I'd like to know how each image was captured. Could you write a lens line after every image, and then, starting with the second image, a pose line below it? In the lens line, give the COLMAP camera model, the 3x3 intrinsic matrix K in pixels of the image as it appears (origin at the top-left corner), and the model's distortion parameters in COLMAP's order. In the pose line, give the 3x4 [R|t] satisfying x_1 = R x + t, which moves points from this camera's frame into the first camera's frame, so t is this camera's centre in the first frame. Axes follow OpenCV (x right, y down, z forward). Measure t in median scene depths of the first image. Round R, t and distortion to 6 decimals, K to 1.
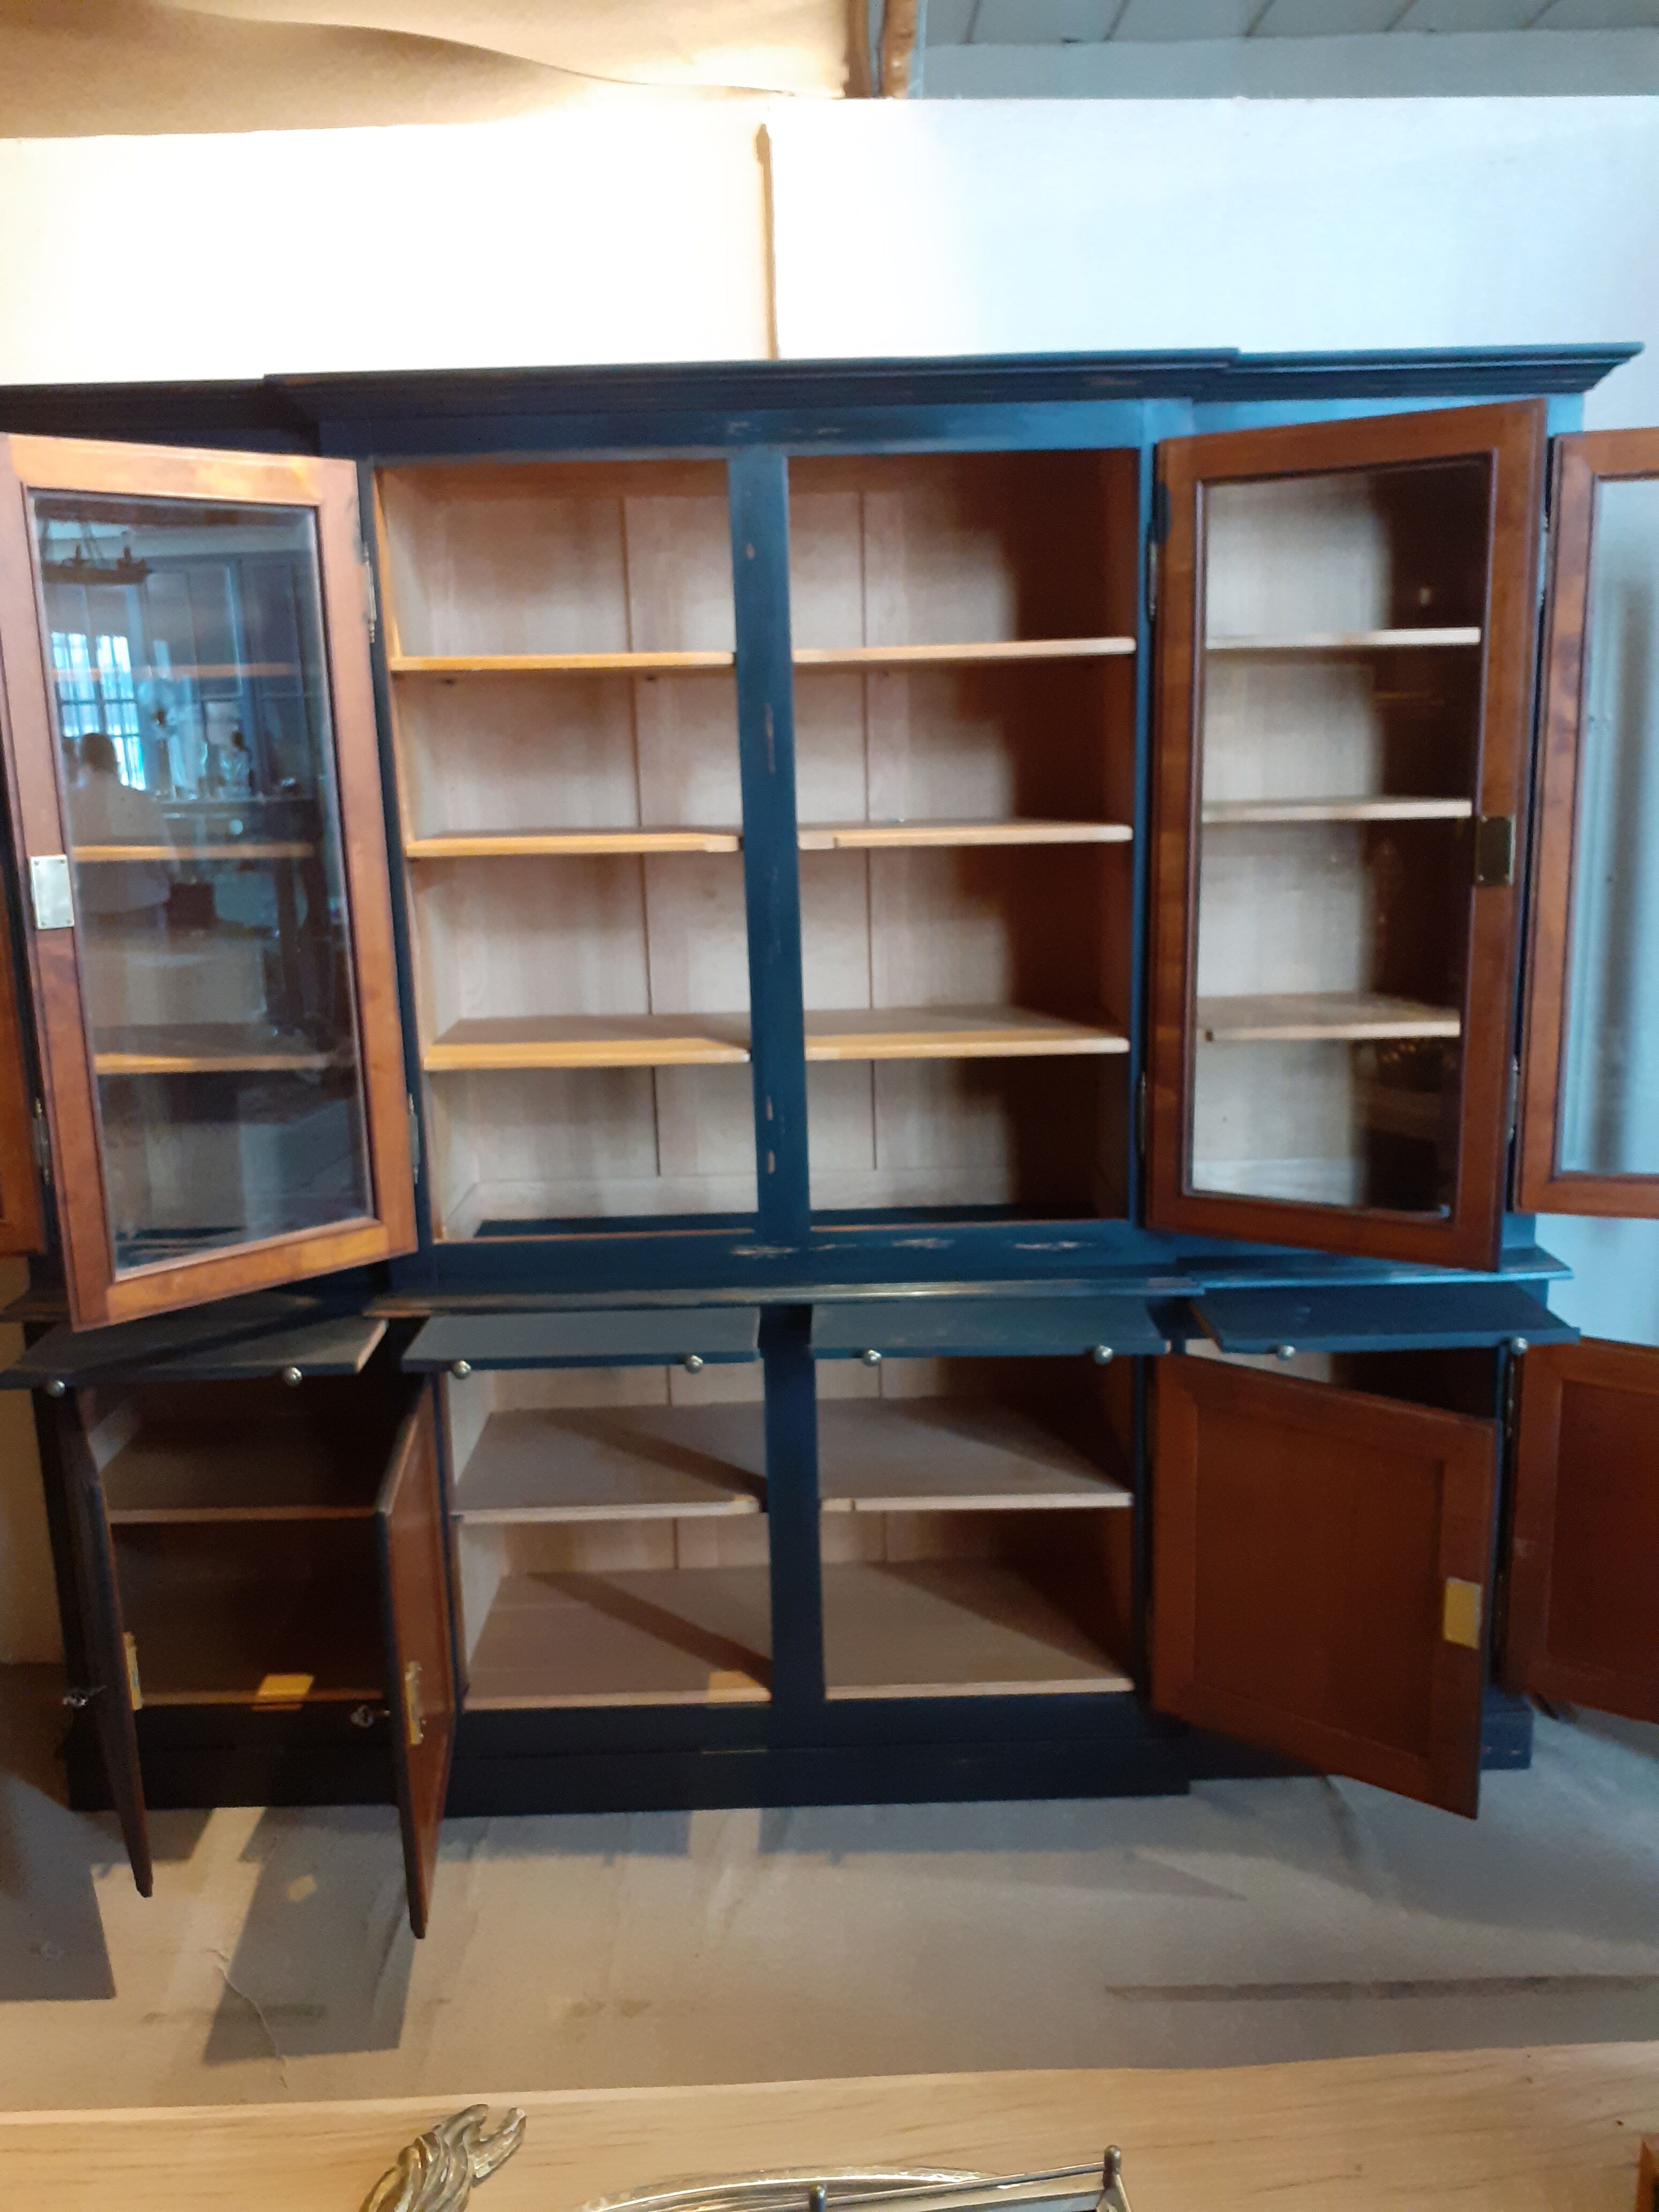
lens RADIAL K [[1748.2, 0, 829.5], [0, 1748.2, 1106.0], [0, 0, 1]] dist [0.002182, -0.012028]
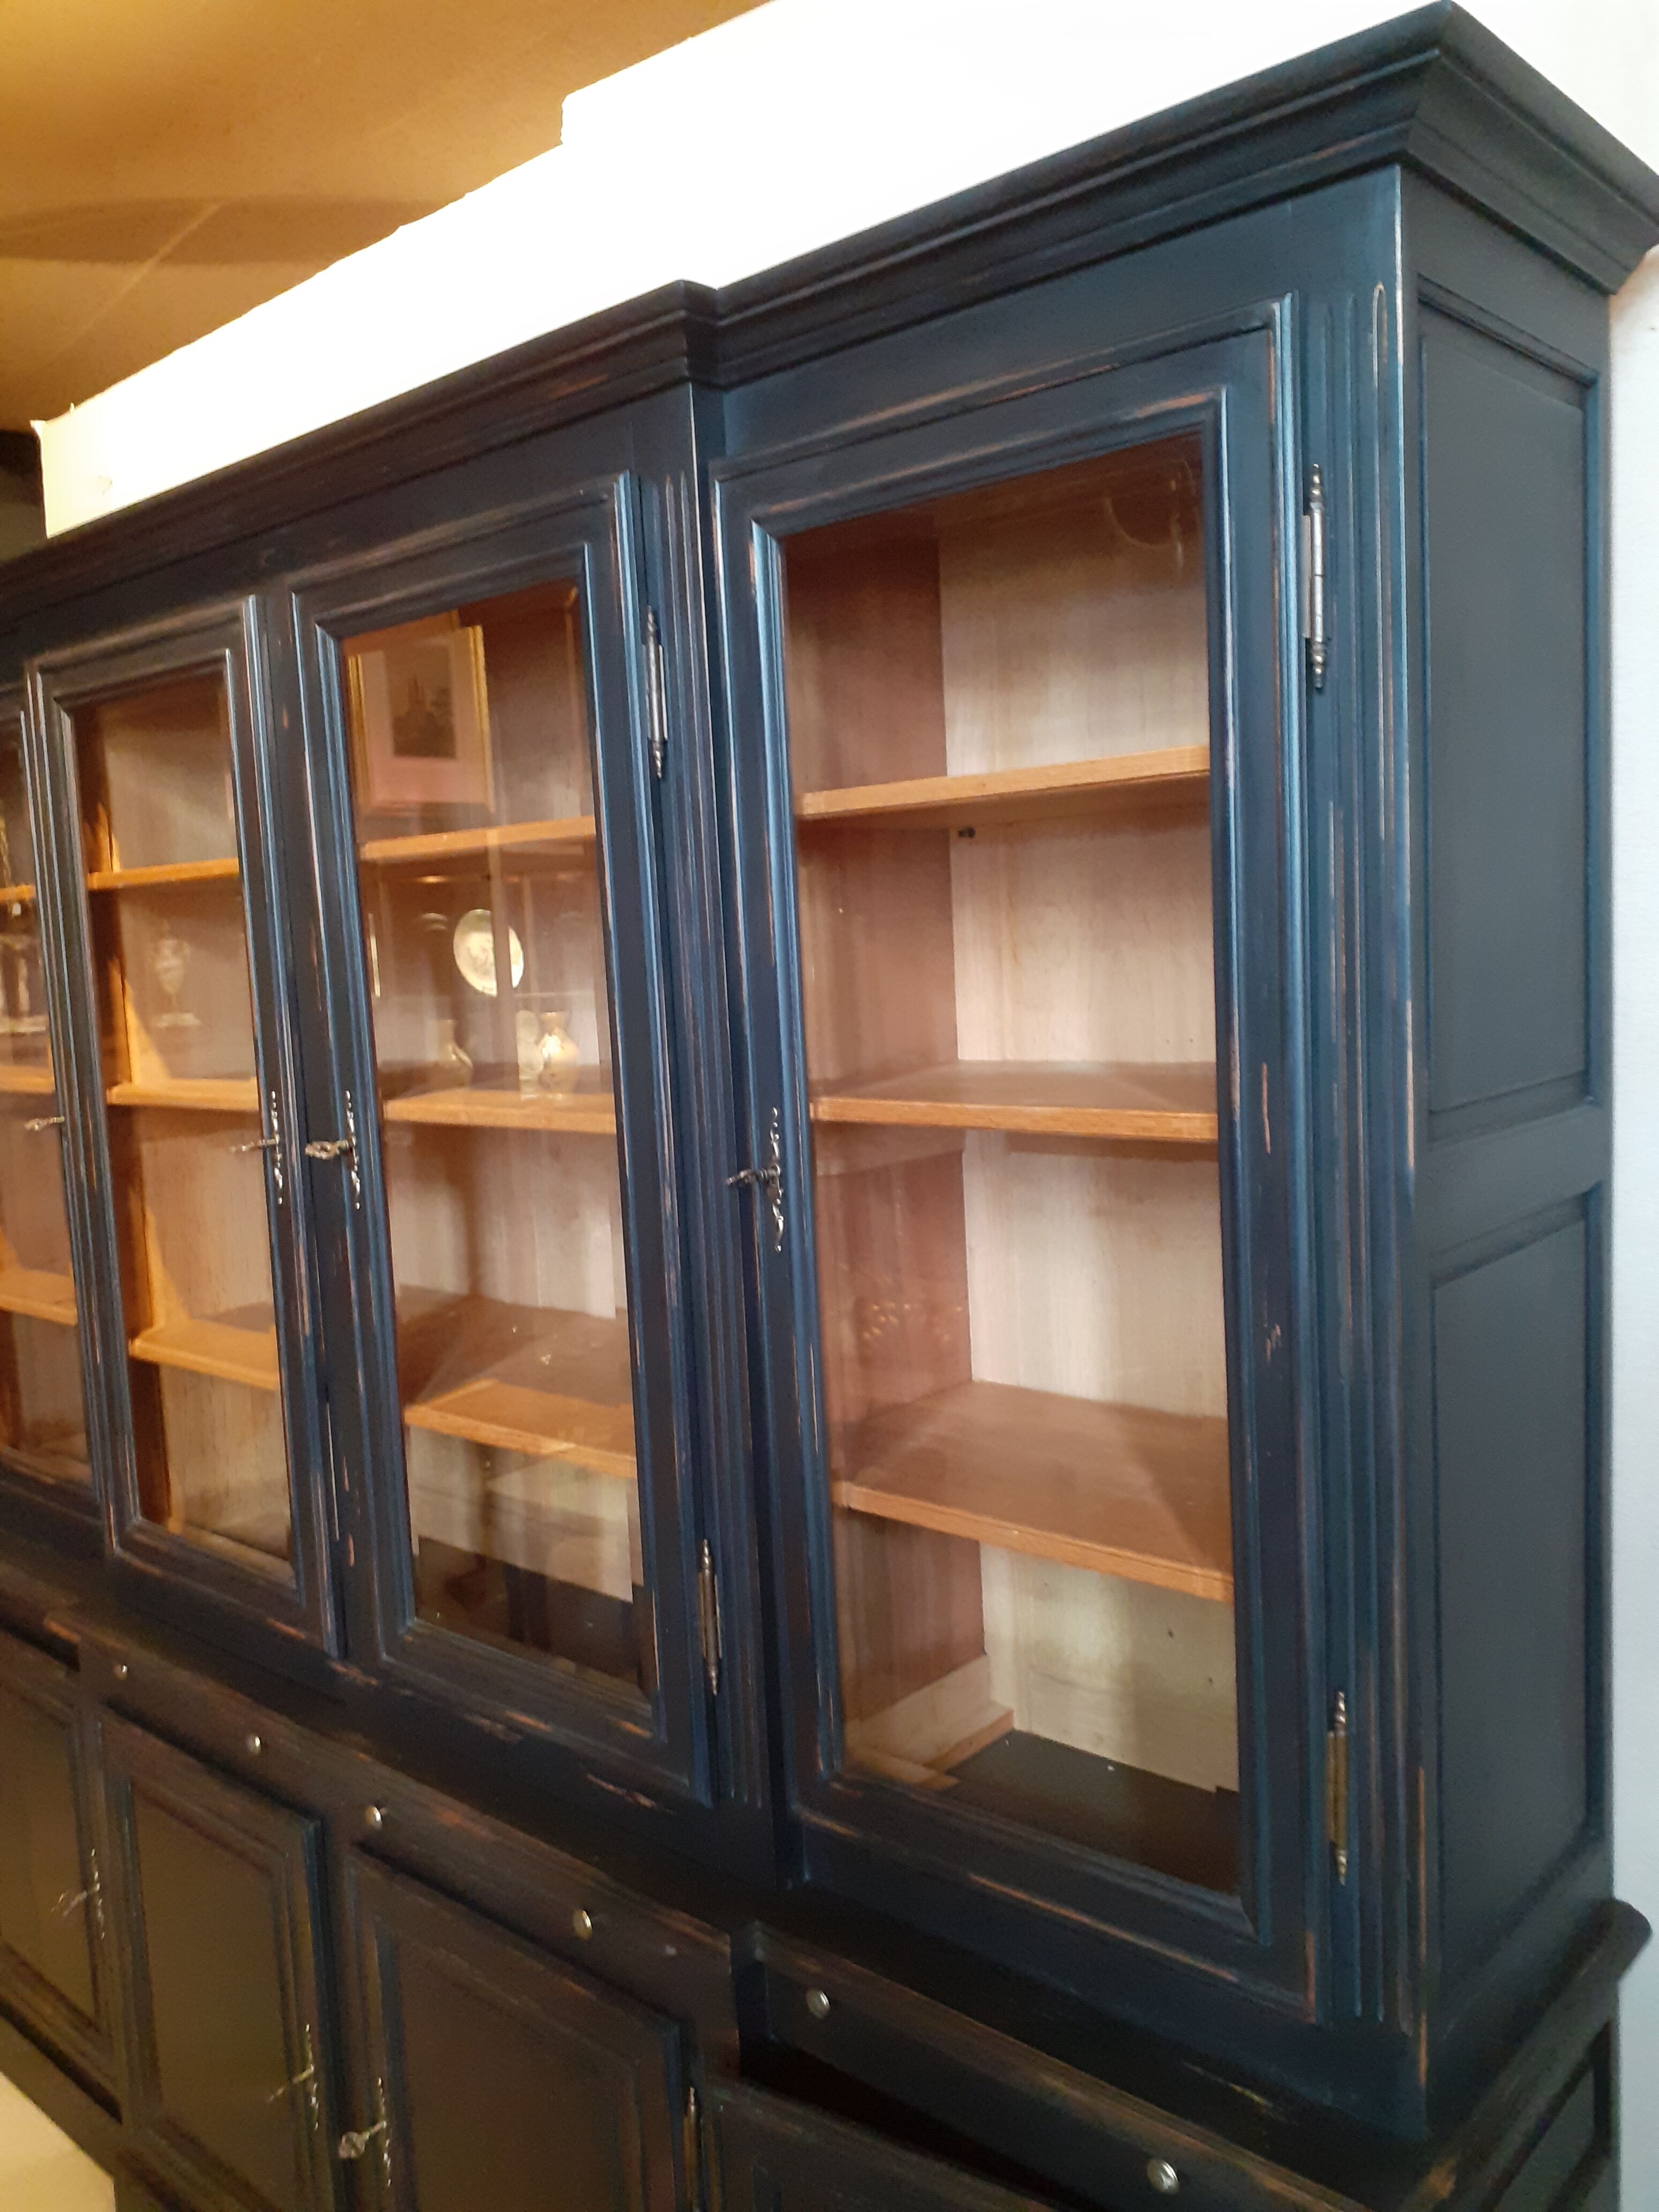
lens RADIAL K [[1748.2, 0, 829.5], [0, 1748.2, 1106.0], [0, 0, 1]] dist [0.002182, -0.012028]
pose [[0.736359, 0.055378, -0.674321, 0.616737], [-0.107811, 0.993514, -0.036137, -0.152564], [0.667947, 0.099309, 0.737553, 0.624066]]
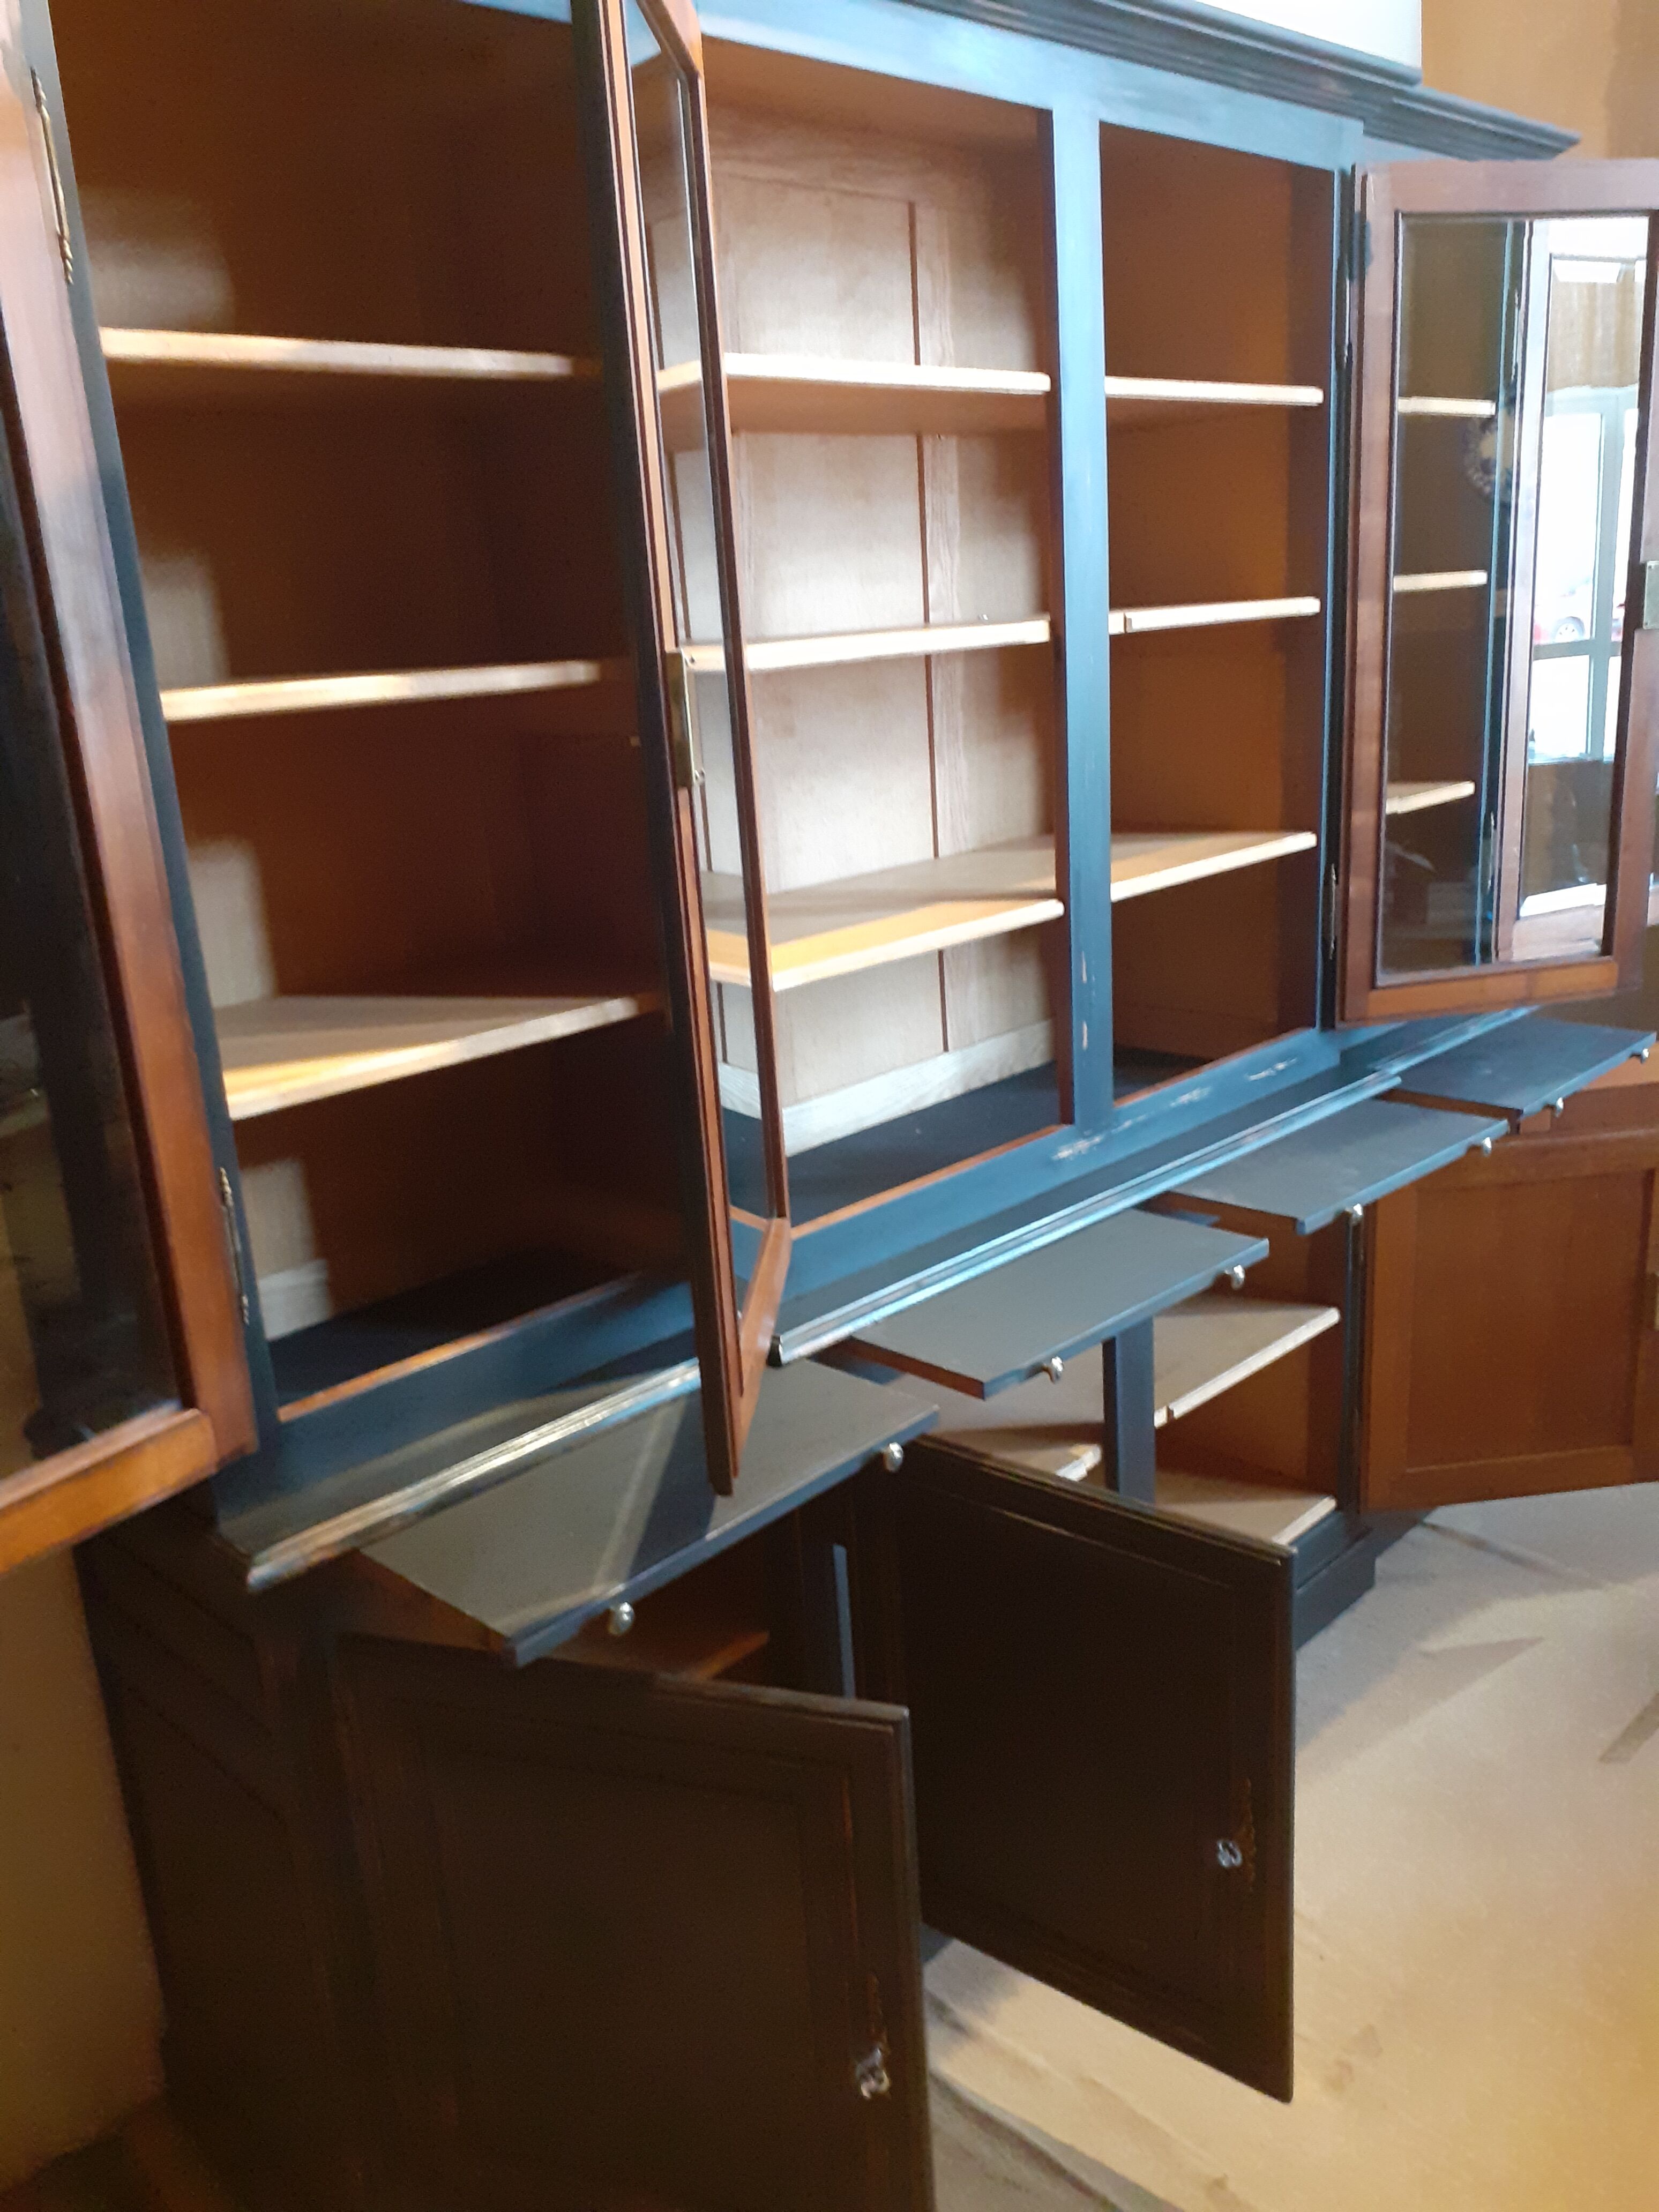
lens RADIAL K [[1748.2, 0, 829.5], [0, 1748.2, 1106.0], [0, 0, 1]] dist [0.002182, -0.012028]
pose [[0.724293, -0.216779, 0.654528, -0.698062], [0.186712, 0.975487, 0.116467, -0.056180], [-0.663731, 0.037853, 0.747013, 0.504554]]
